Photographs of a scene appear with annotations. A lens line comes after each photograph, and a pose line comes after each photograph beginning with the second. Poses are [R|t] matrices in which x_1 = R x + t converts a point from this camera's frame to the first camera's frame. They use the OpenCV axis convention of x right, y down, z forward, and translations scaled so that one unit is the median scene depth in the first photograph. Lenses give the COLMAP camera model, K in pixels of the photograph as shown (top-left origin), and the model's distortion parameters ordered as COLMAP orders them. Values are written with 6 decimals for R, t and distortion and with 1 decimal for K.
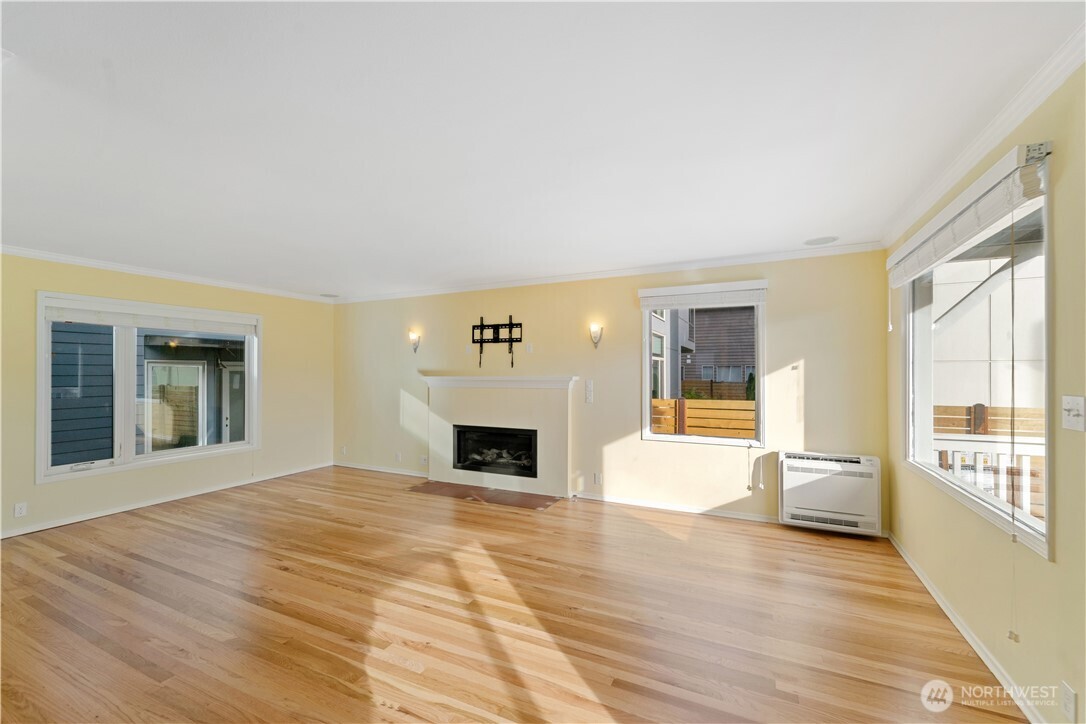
lens RADIAL K [[439.7, 0, 551.4], [0, 439.7, 366.3], [0, 0, 1]] dist [-0.003710, -0.000059]
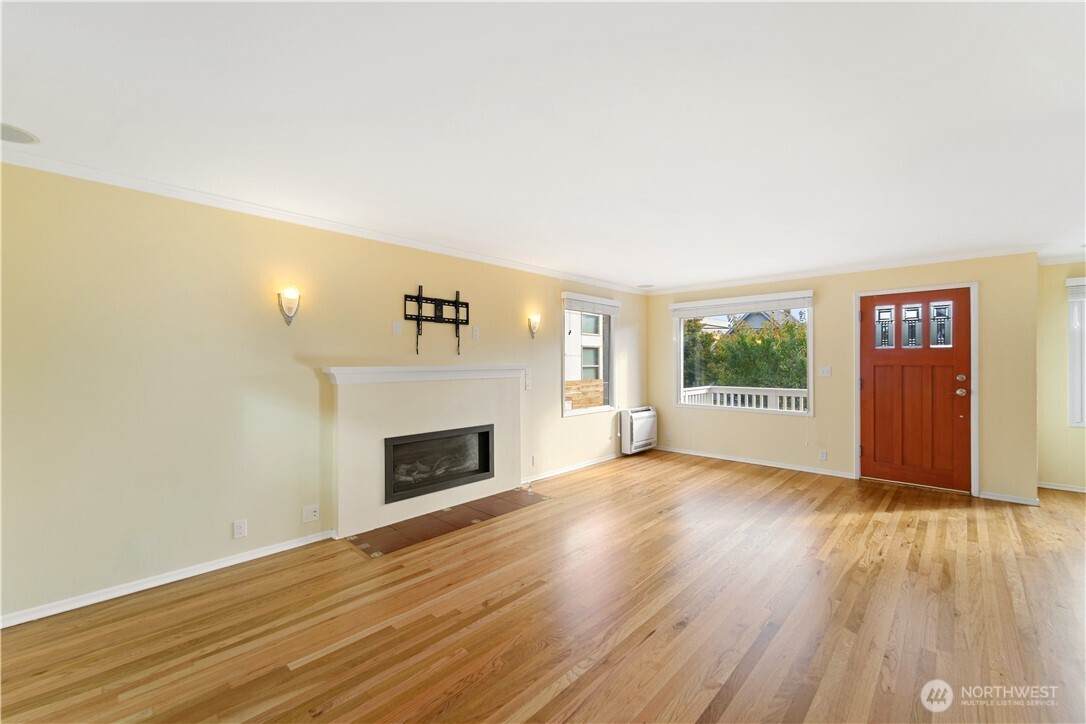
lens RADIAL K [[439.7, 0, 543.2], [0, 439.7, 363.1], [0, 0, 1]] dist [-0.003710, -0.000059]
pose [[0.311771, -0.002032, 0.950155, -0.878488], [-0.006604, 0.999969, 0.004306, 0.014647], [-0.950134, -0.007618, 0.311748, 0.634484]]
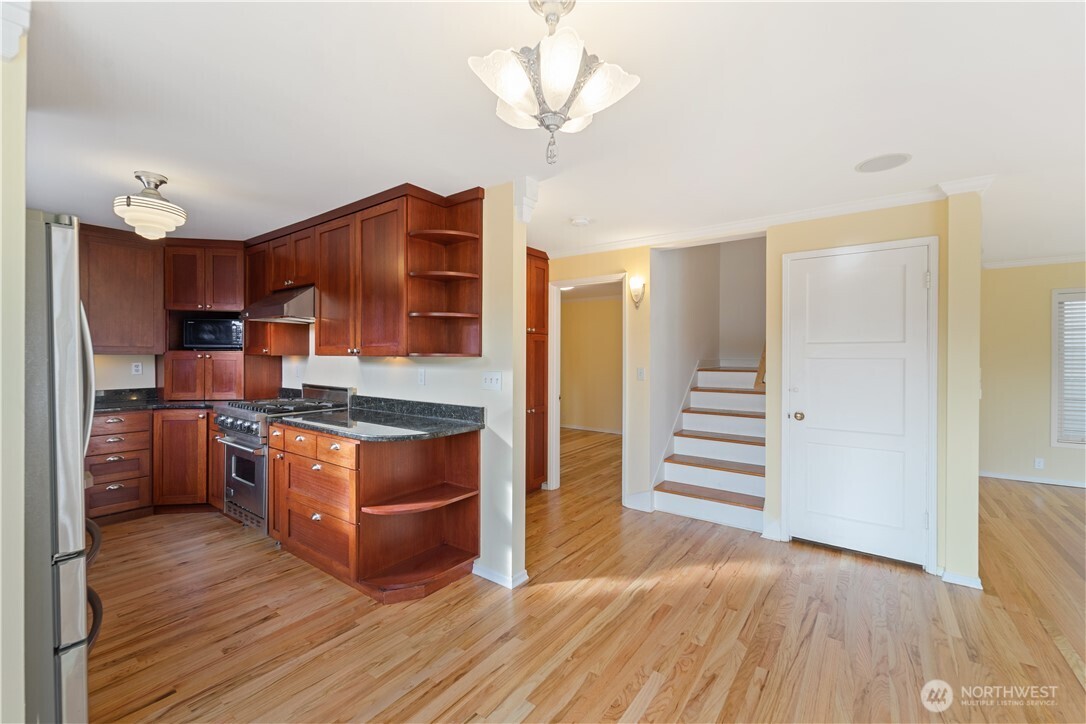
lens RADIAL K [[439.7, 0, 546.8], [0, 439.7, 360.6], [0, 0, 1]] dist [-0.003710, -0.000059]
pose [[-0.199897, 0.001720, -0.979815, 0.251322], [0.010873, 0.999941, -0.000463, 0.007844], [0.979756, -0.010746, -0.199904, -0.118138]]
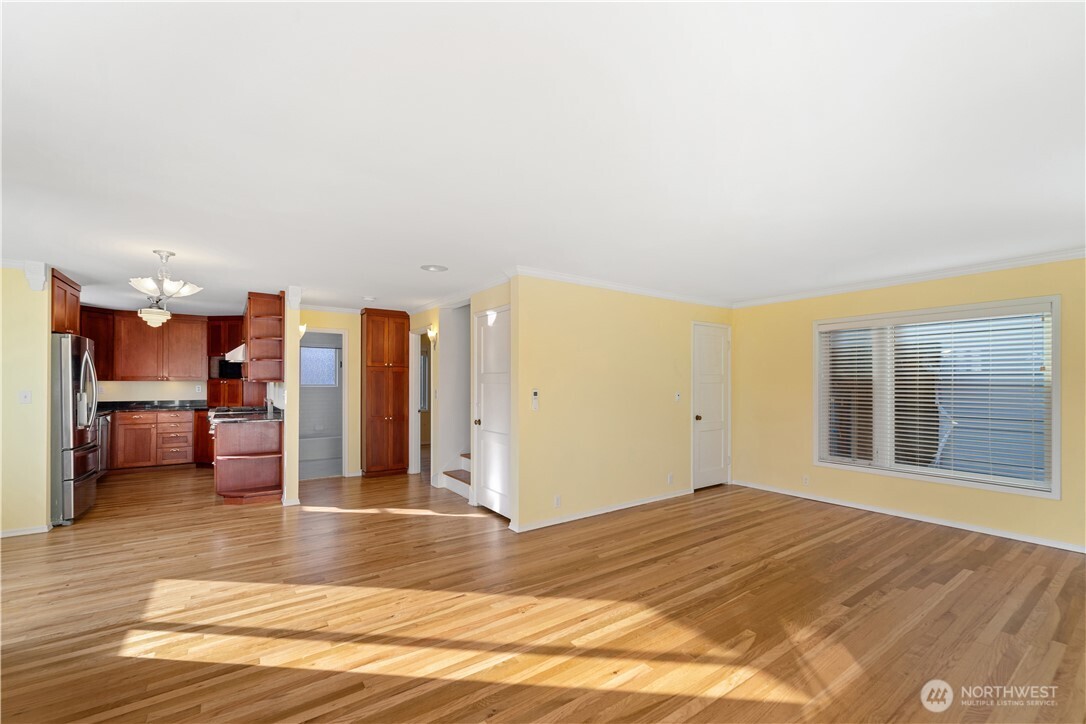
lens RADIAL K [[439.7, 0, 554.0], [0, 439.7, 385.5], [0, 0, 1]] dist [-0.003710, -0.000059]
pose [[-0.486608, -0.003184, -0.873614, 0.314002], [0.005900, 0.999959, -0.006931, 0.020493], [0.873600, -0.008527, -0.486569, 0.757212]]
